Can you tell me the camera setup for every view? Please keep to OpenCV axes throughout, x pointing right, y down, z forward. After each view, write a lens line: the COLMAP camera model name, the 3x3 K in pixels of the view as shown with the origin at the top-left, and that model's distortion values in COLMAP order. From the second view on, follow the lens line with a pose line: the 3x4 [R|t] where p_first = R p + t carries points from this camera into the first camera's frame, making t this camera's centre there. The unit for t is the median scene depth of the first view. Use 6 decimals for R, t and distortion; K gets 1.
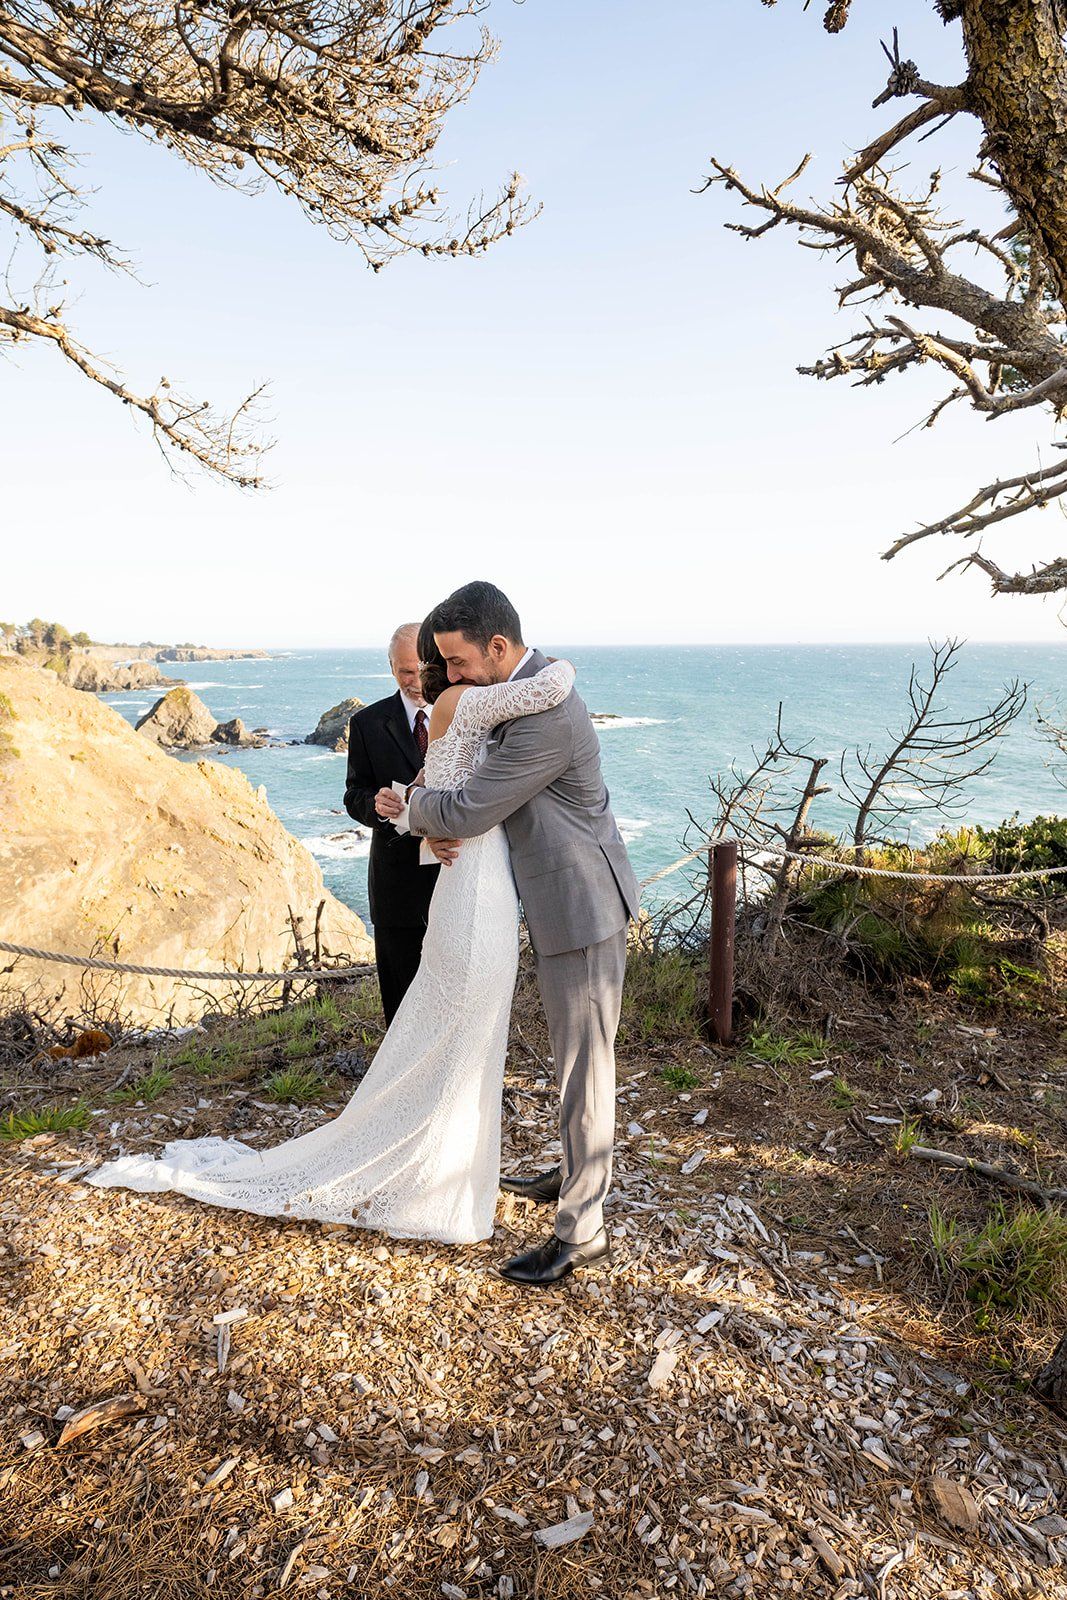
lens RADIAL K [[855.9, 0, 533.5], [0, 855.9, 800.0], [0, 0, 1]] dist [-0.003117, -0.001064]
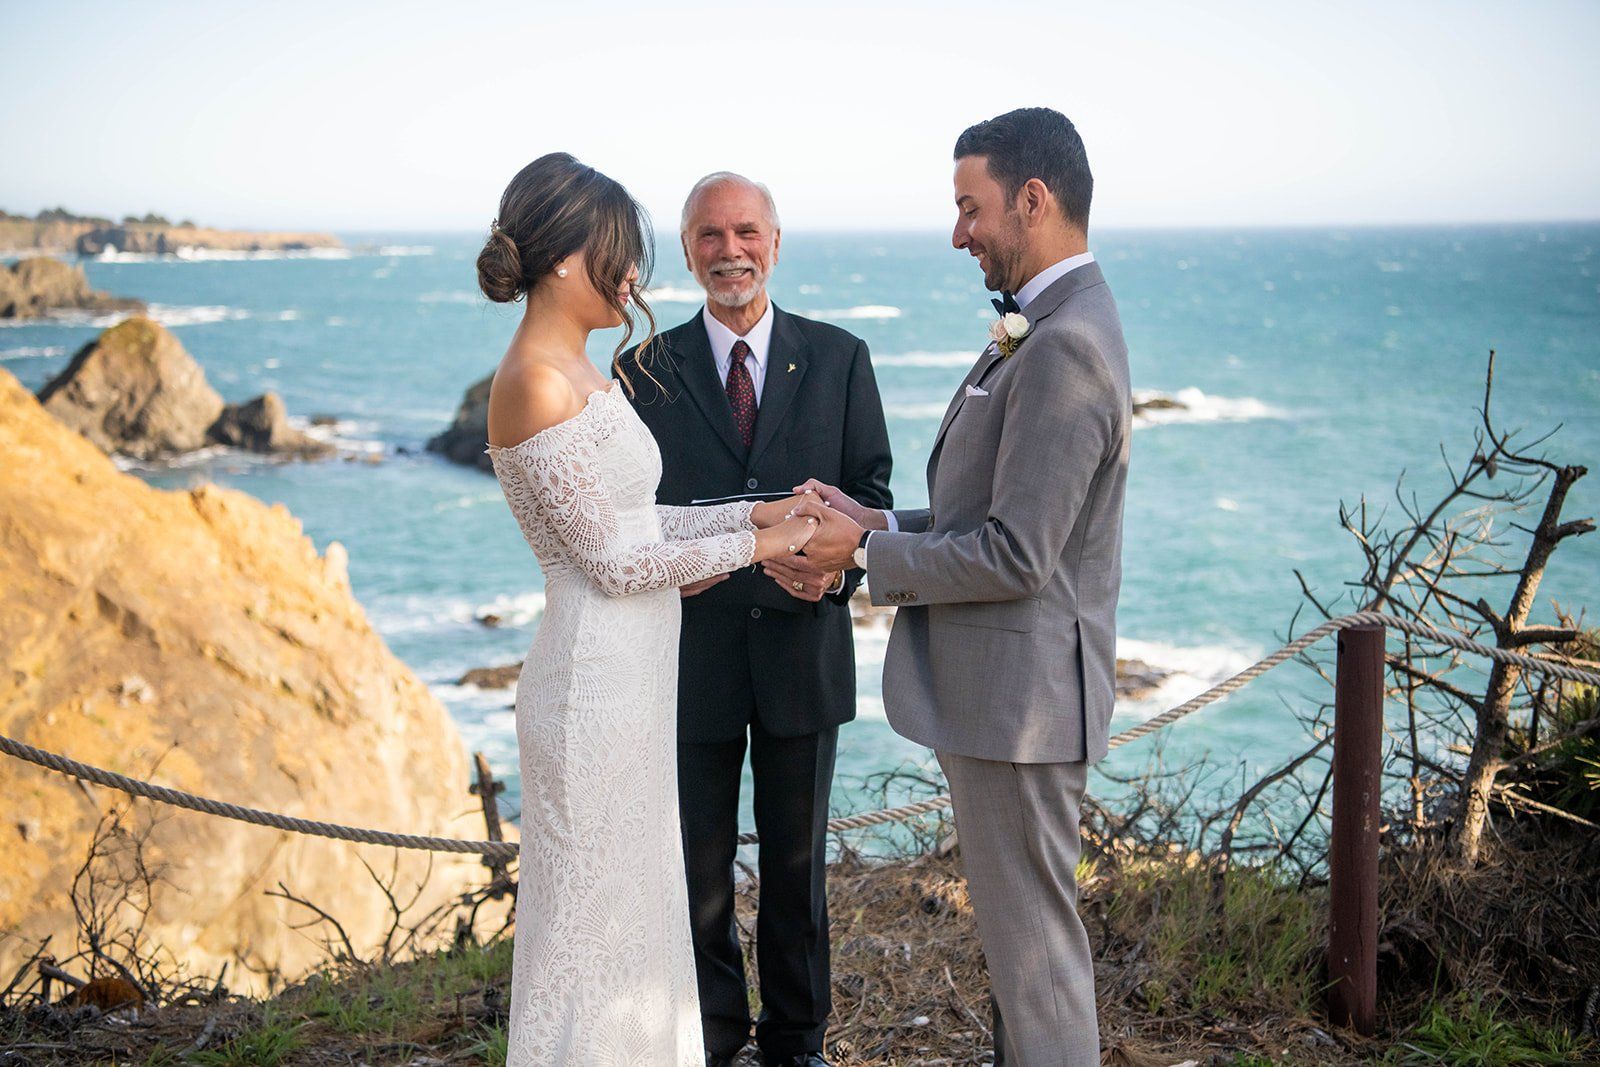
lens RADIAL K [[2071.9, 0, 800.0], [0, 2071.9, 533.5], [0, 0, 1]] dist [0.143162, 0.073228]
pose [[0.996678, 0.018295, -0.079362, -0.006098], [-0.020874, 0.999276, -0.031793, 0.023732], [0.078723, 0.033344, 0.996339, -0.149289]]
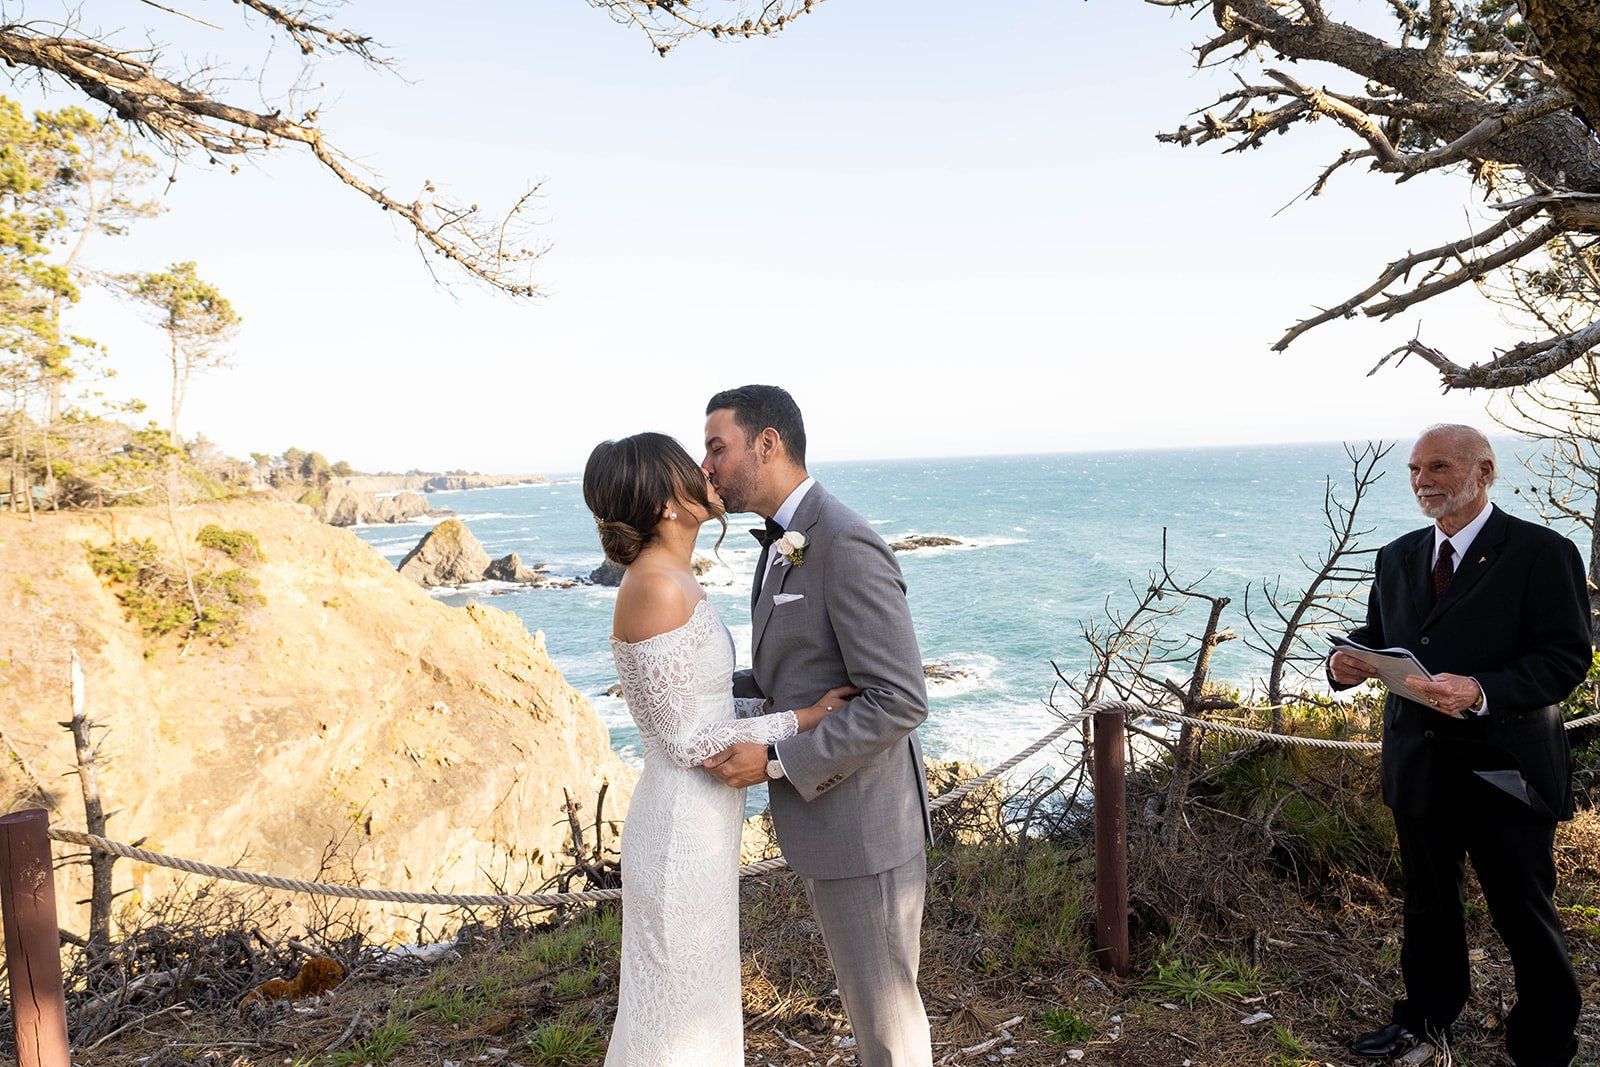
lens RADIAL K [[998.4, 0, 805.1], [0, 998.4, 526.0], [0, 0, 1]] dist [-0.001275, 0.002191]
pose [[0.998490, -0.027729, -0.047414, -0.003447], [0.022192, 0.993284, -0.113554, -0.010483], [0.050245, 0.112331, 0.992400, 0.029703]]
